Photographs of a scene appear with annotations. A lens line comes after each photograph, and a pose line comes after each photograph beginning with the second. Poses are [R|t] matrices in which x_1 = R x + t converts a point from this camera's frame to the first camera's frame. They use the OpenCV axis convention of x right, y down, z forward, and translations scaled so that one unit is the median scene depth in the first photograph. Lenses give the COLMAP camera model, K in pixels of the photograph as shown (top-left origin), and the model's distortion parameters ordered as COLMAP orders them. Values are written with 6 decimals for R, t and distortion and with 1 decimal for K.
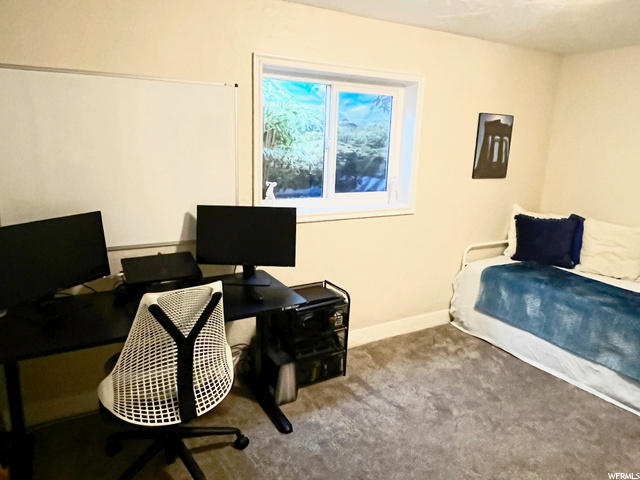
lens RADIAL K [[444.0, 0, 317.5], [0, 444.0, 237.6], [0, 0, 1]] dist [-0.002047, -0.001583]
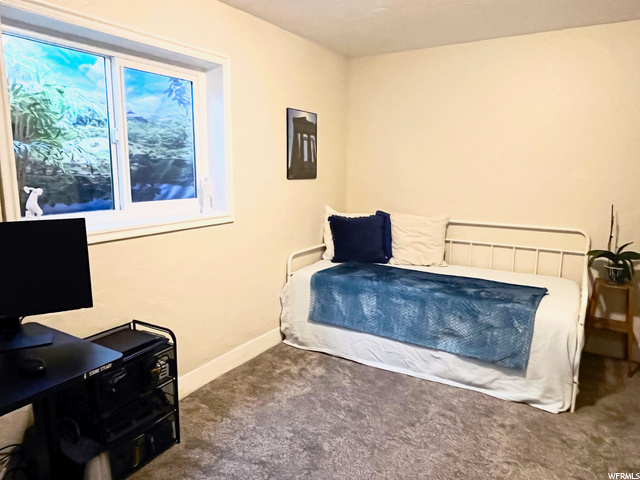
lens RADIAL K [[444.0, 0, 317.5], [0, 444.0, 237.6], [0, 0, 1]] dist [-0.002047, -0.001583]
pose [[0.877280, -0.105459, 0.468251, -0.042581], [0.131706, 0.991009, -0.023561, 0.017484], [-0.461556, 0.082341, 0.883281, 0.192333]]
